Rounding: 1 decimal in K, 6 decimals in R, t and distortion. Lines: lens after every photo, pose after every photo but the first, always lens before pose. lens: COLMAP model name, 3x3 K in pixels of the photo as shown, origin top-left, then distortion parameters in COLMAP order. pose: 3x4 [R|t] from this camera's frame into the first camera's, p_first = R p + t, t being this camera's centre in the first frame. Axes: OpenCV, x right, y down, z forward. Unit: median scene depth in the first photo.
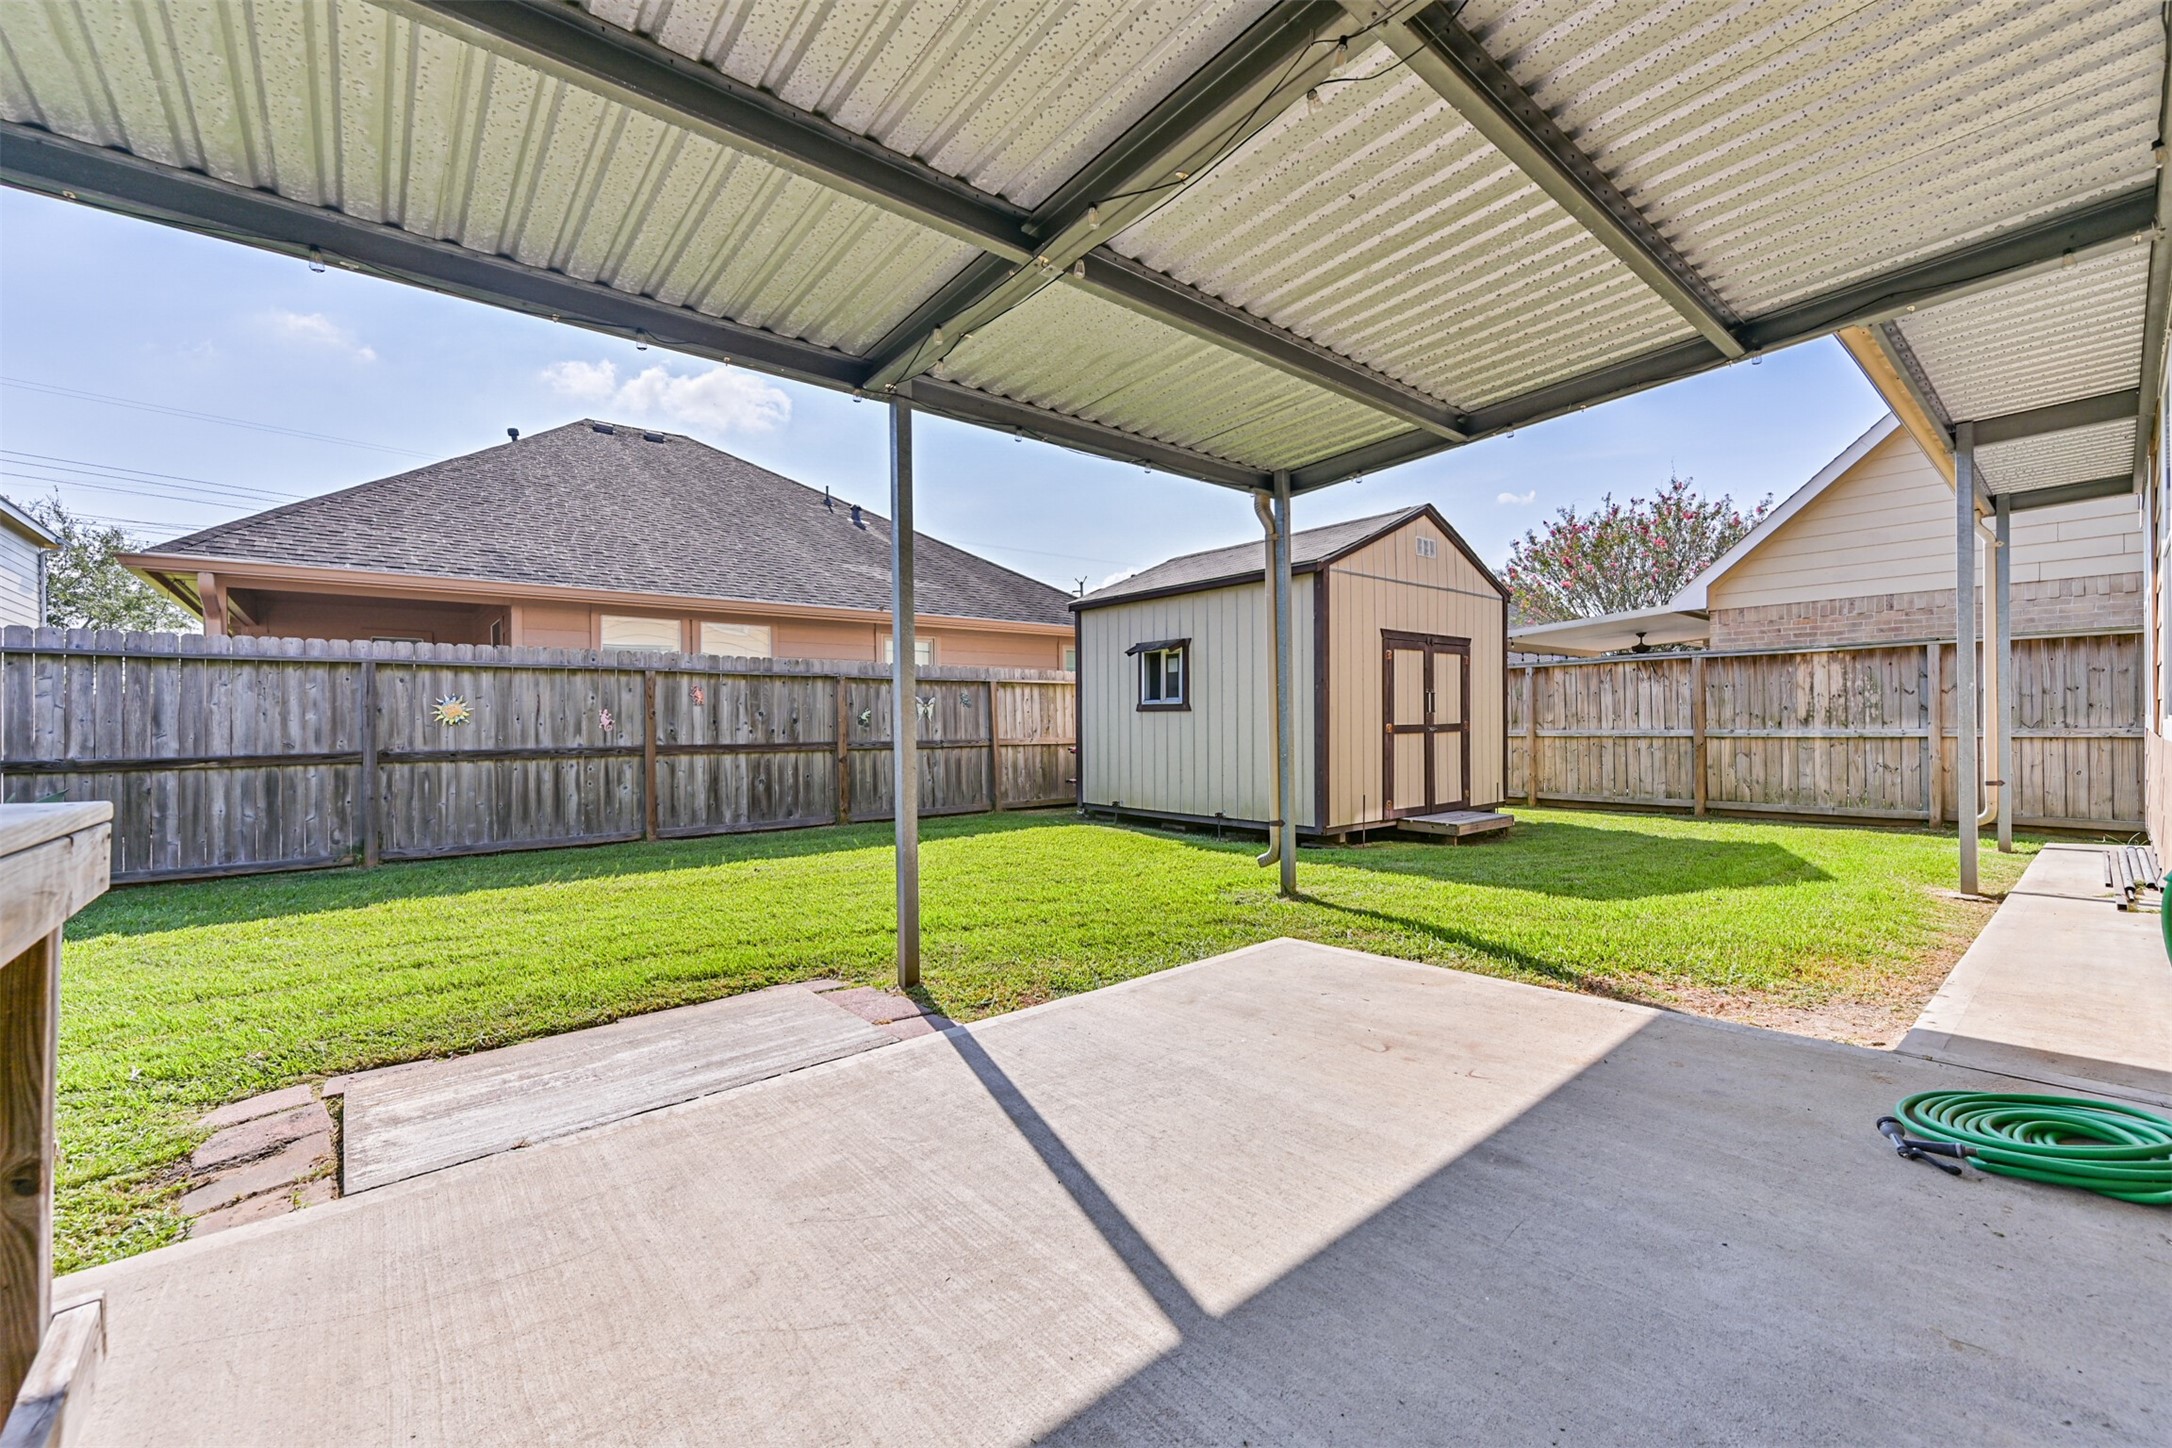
lens RADIAL K [[855.4, 0, 1088.3], [0, 855.4, 733.6], [0, 0, 1]] dist [0.002874, 0.000991]
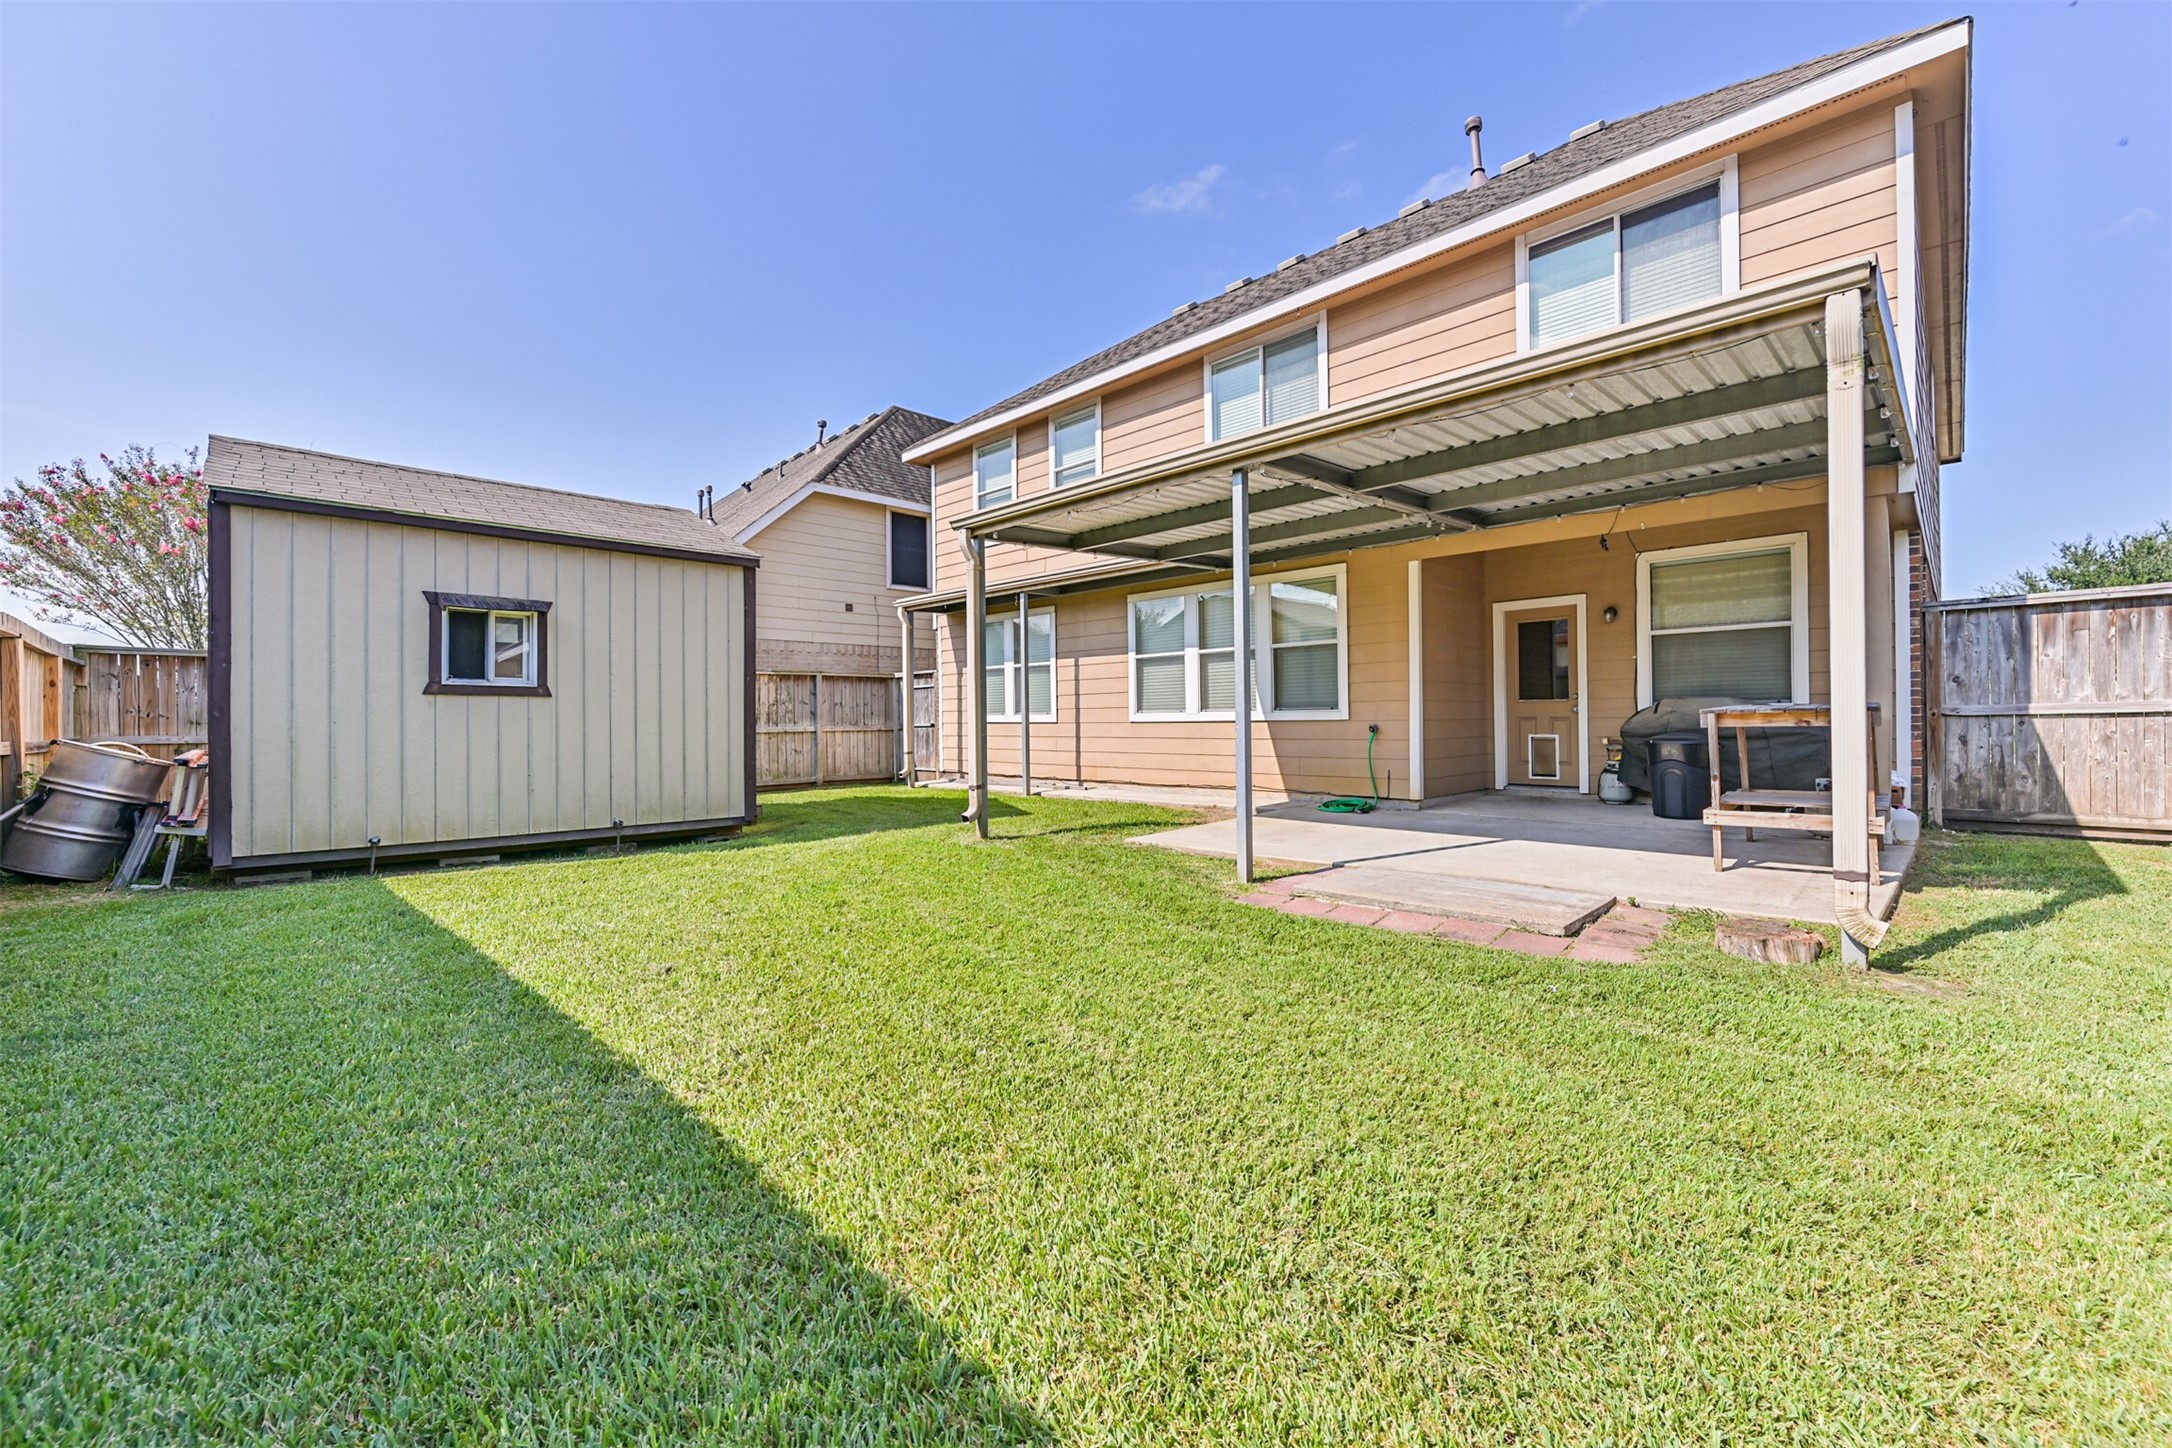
lens RADIAL K [[855.4, 0, 1088.3], [0, 855.4, 718.0], [0, 0, 1]] dist [0.002874, 0.000991]
pose [[-0.069738, 0.015687, 0.997442, -0.649261], [0.009842, 0.999839, -0.015036, 0.007486], [-0.997517, 0.008768, -0.069881, 0.557656]]
